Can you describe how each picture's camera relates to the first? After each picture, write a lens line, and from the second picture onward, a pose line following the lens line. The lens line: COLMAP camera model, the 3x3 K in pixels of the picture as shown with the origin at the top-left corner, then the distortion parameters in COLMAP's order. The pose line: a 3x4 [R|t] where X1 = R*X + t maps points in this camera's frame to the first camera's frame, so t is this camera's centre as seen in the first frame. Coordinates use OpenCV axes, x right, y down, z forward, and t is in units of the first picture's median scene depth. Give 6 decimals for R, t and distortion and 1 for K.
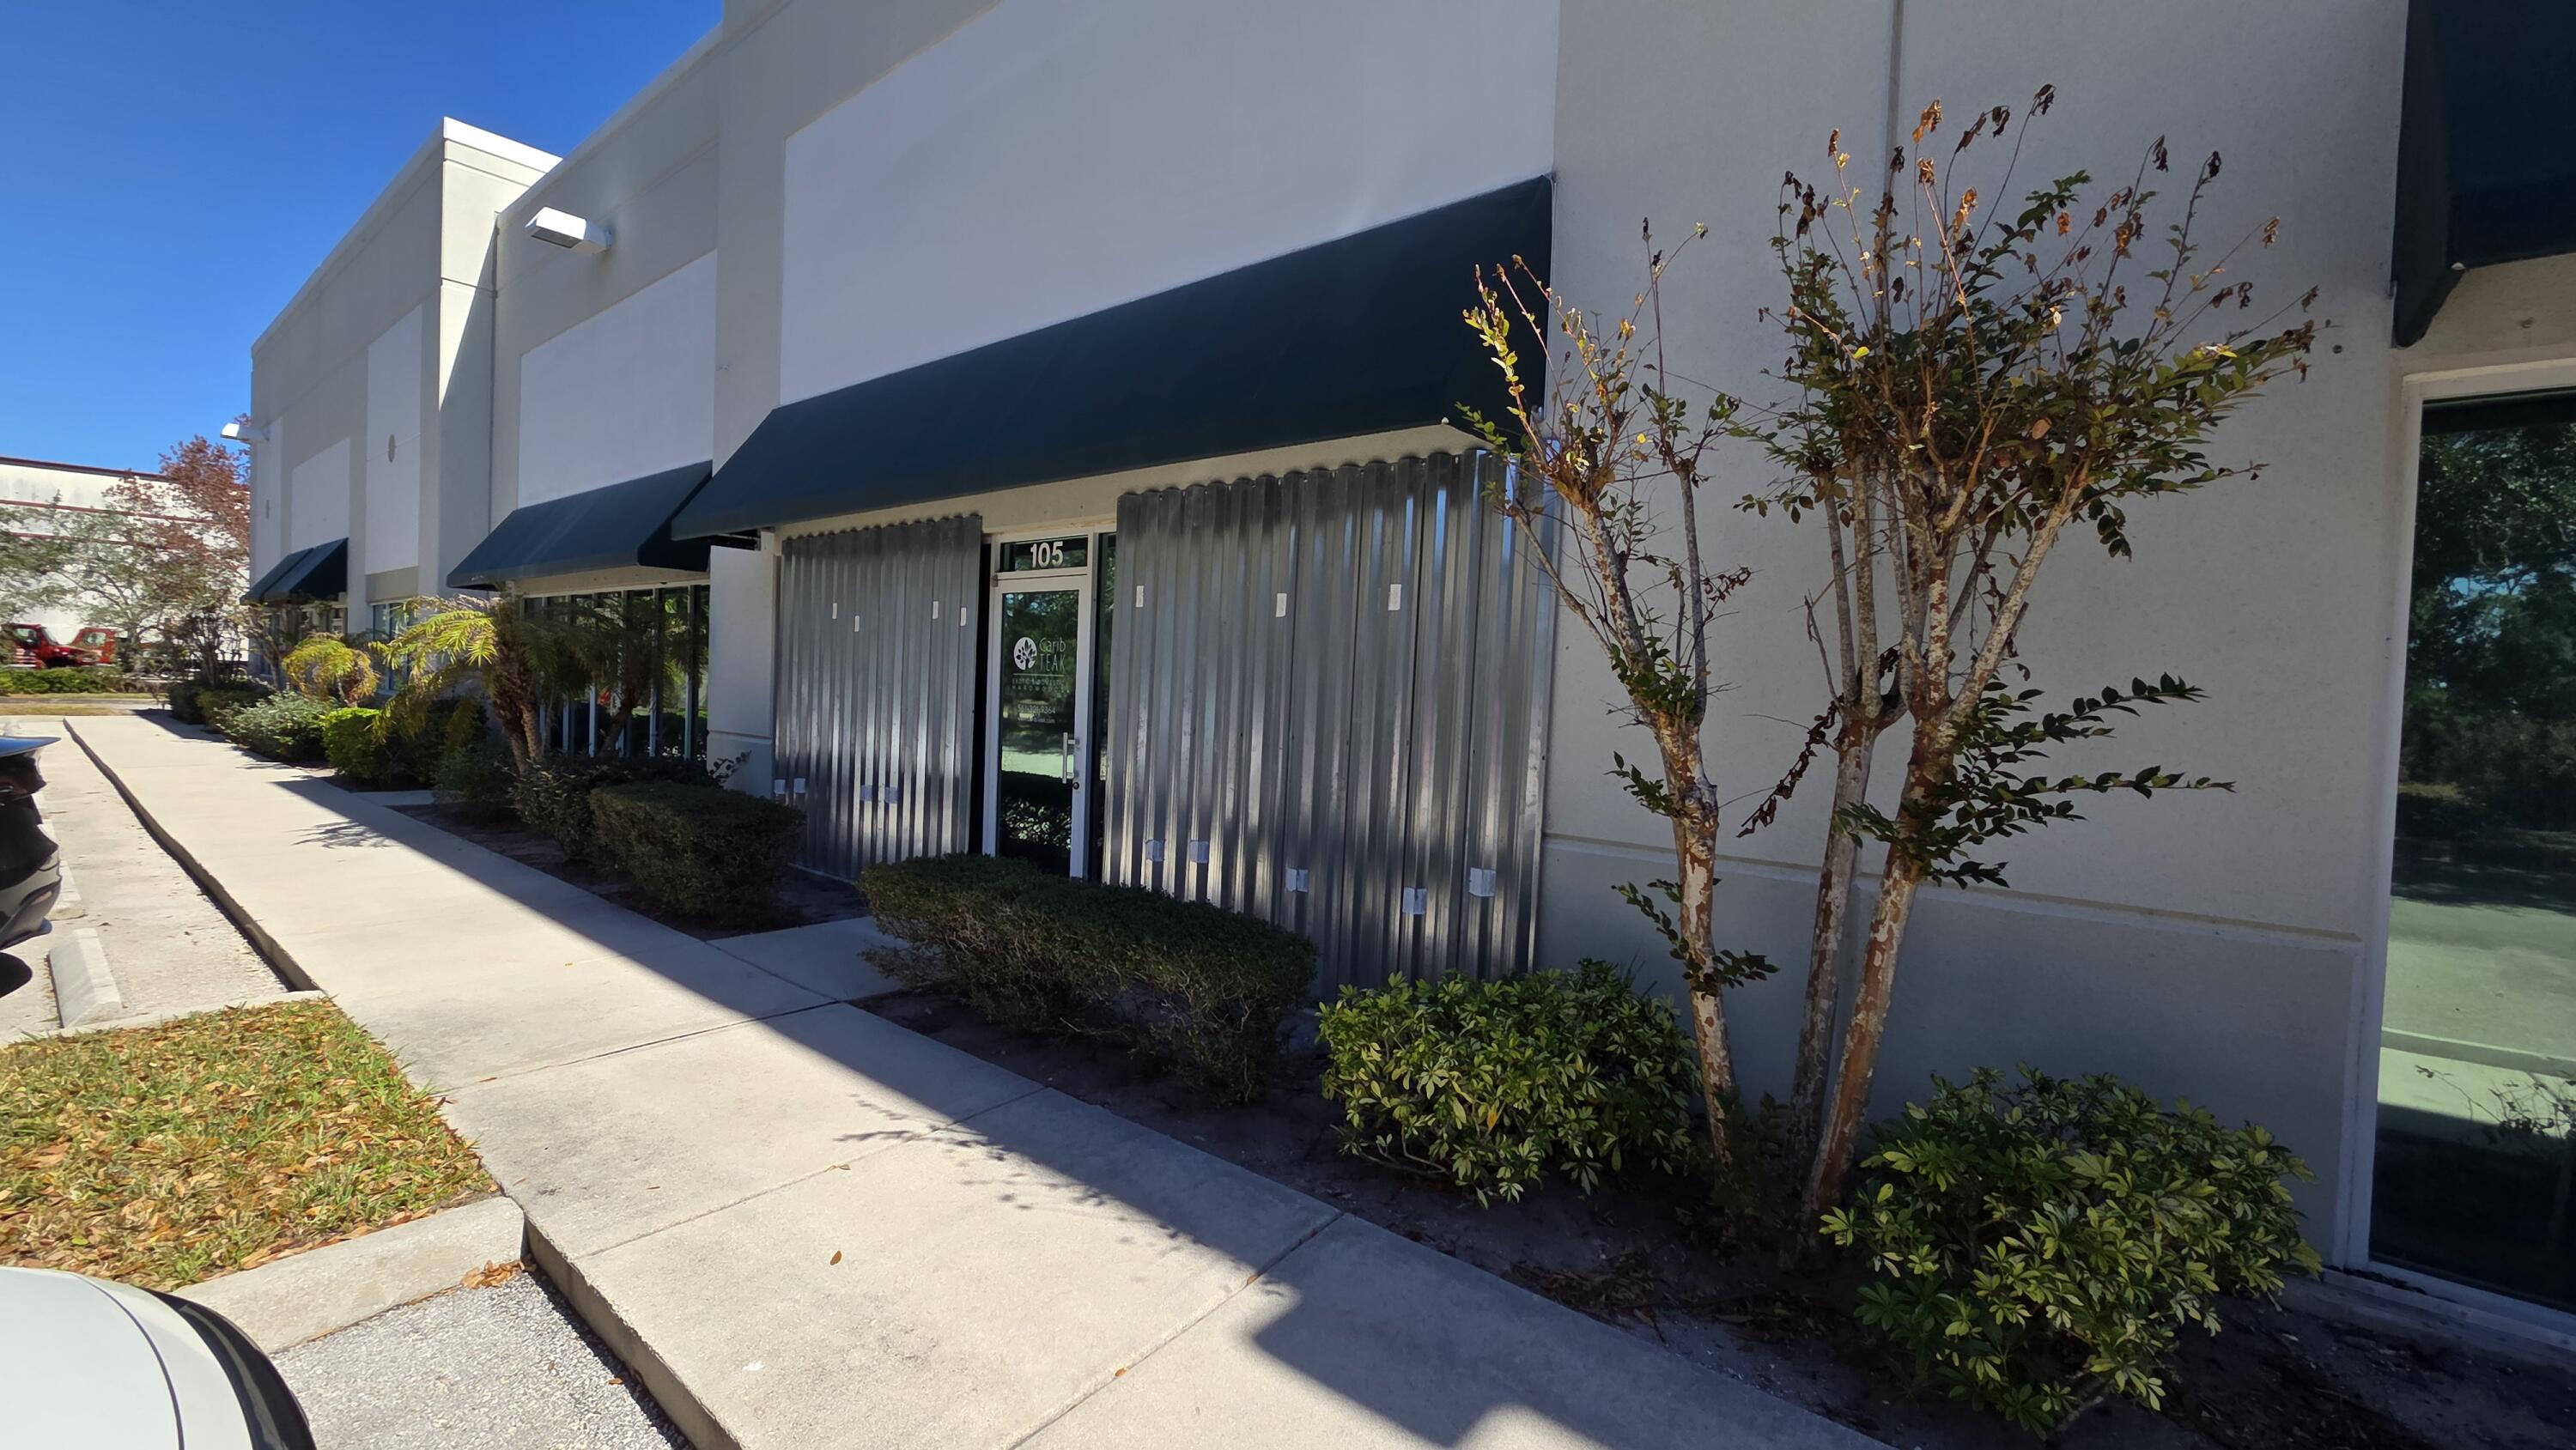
lens RADIAL K [[1029.9, 0, 1289.5], [0, 1029.9, 721.9], [0, 0, 1]] dist [-0.001595, 0.000554]
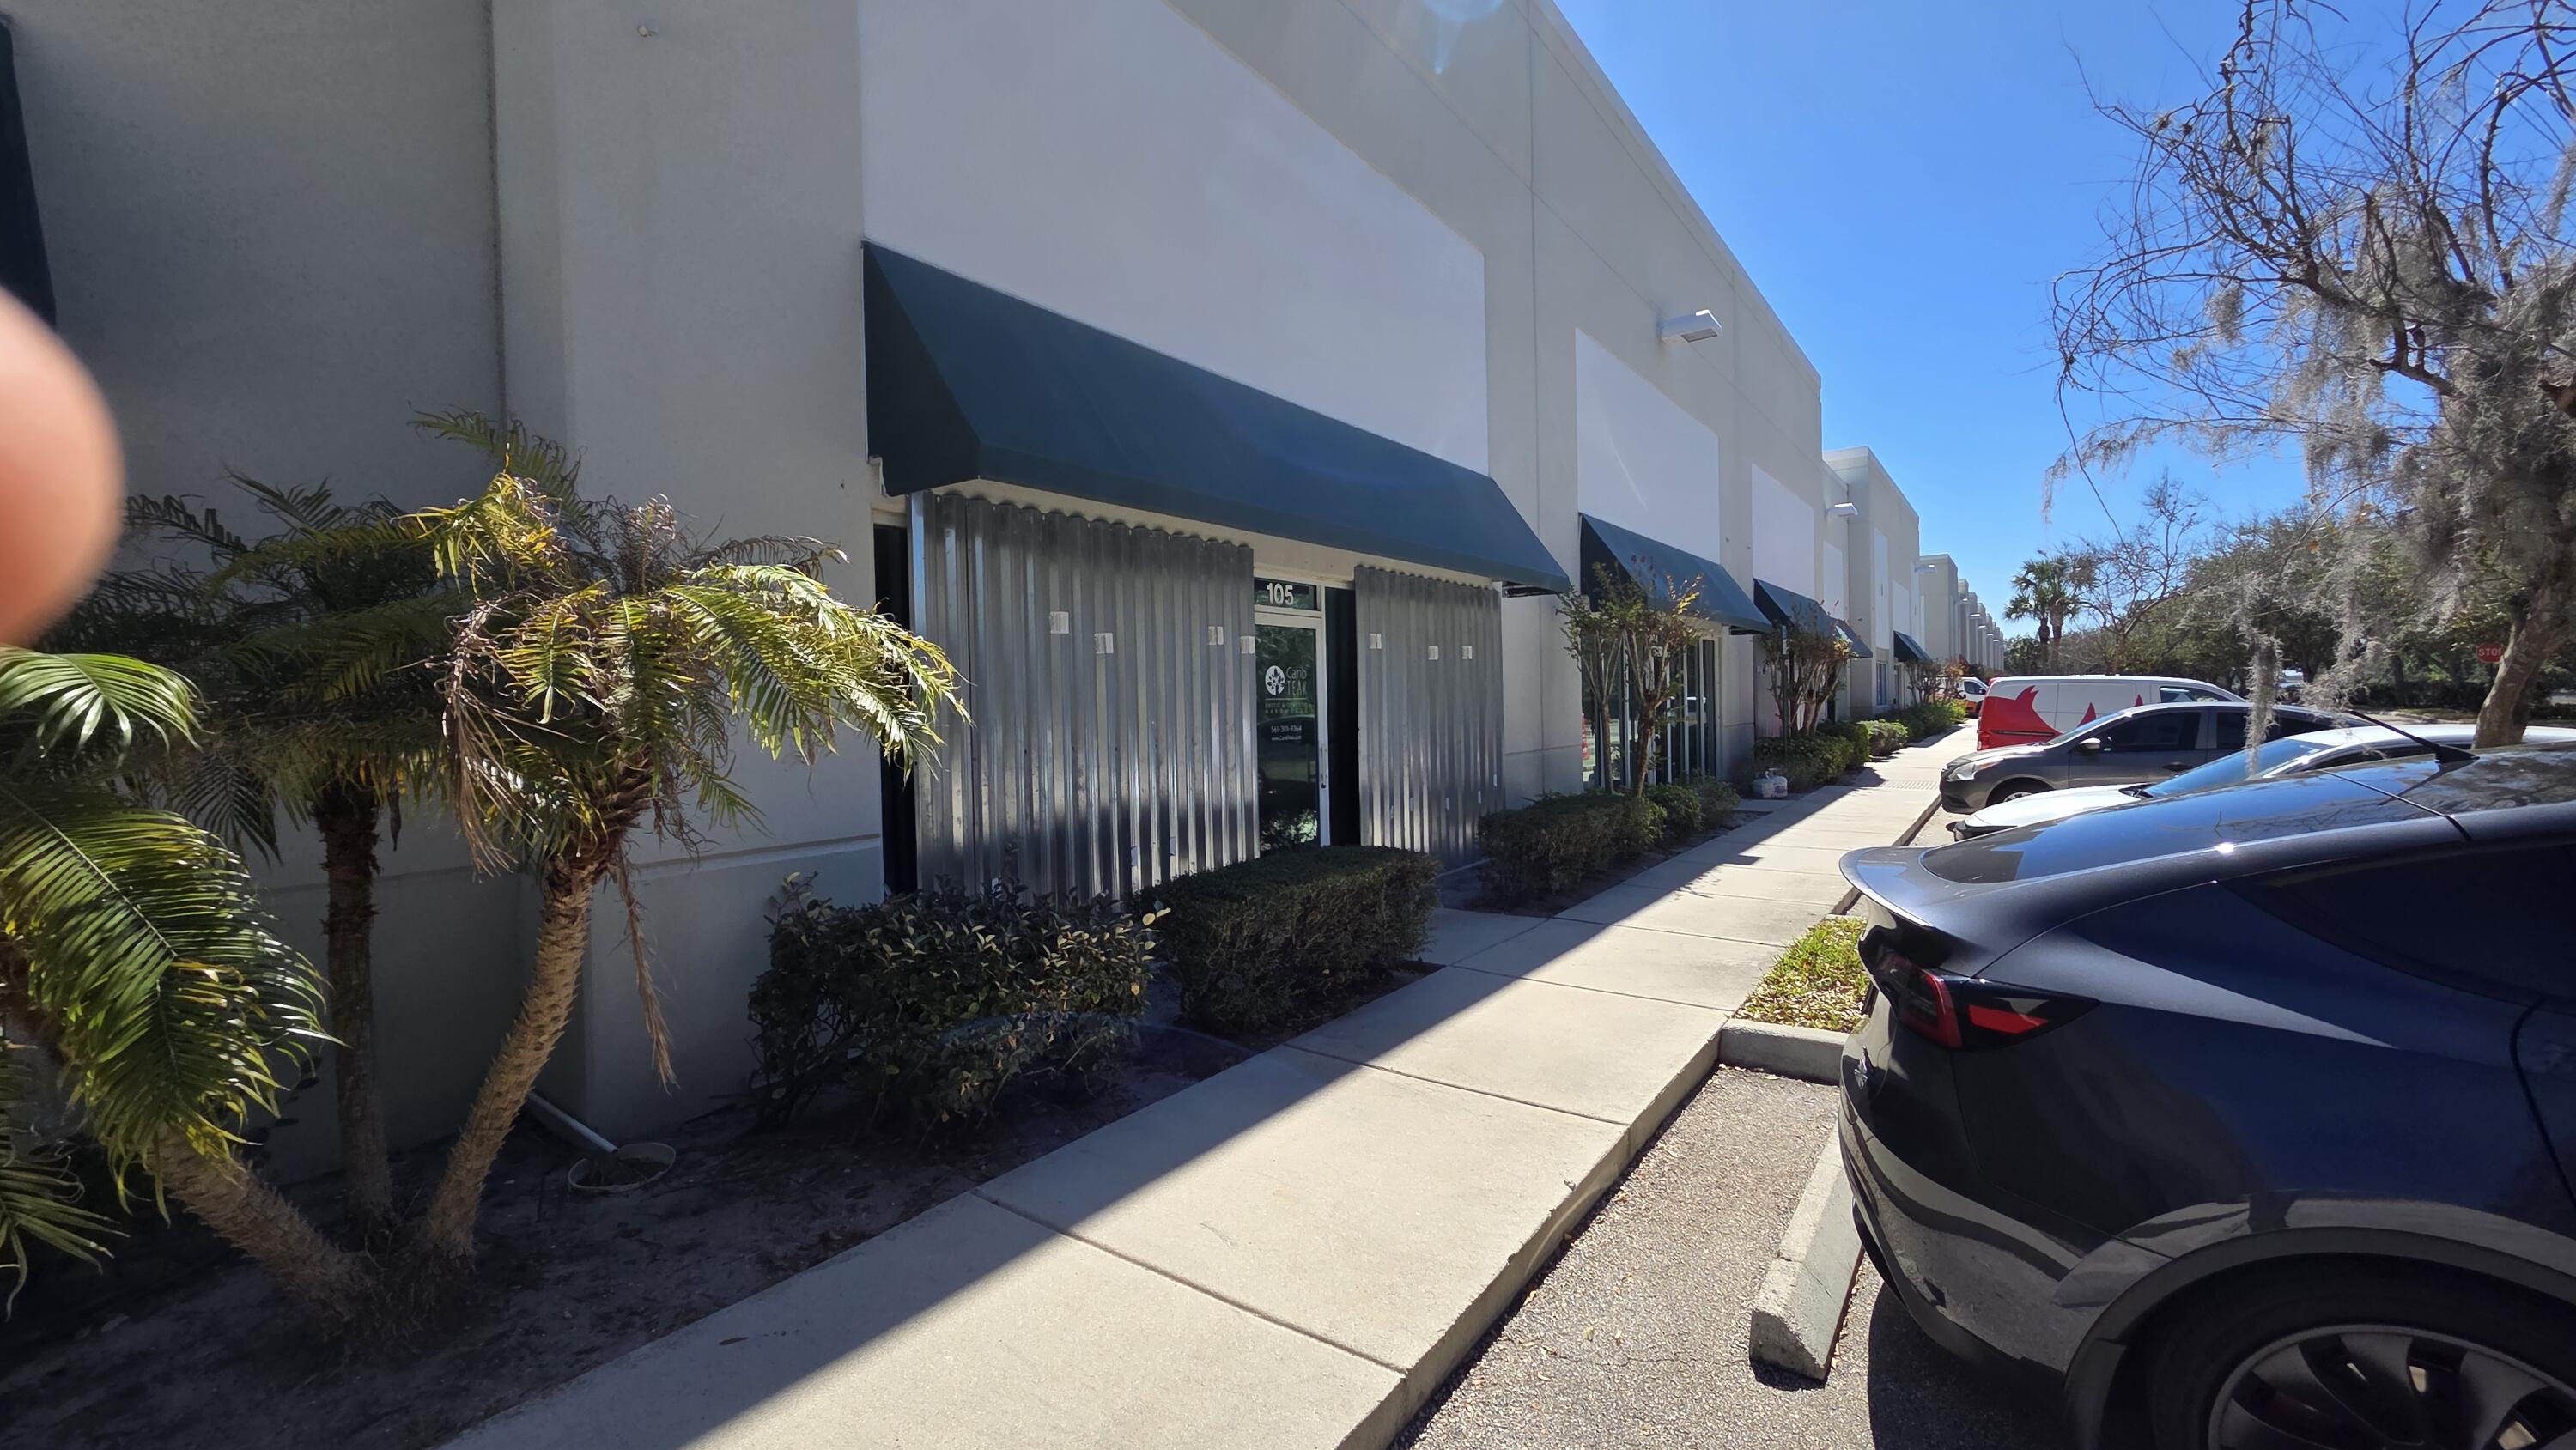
lens RADIAL K [[1029.9, 0, 1263.0], [0, 1029.9, 724.7], [0, 0, 1]] dist [-0.001595, 0.000554]
pose [[-0.023176, -0.046263, 0.998660, -1.398171], [0.065478, 0.996714, 0.047692, -0.073920], [-0.997585, 0.066496, -0.020071, 1.057972]]
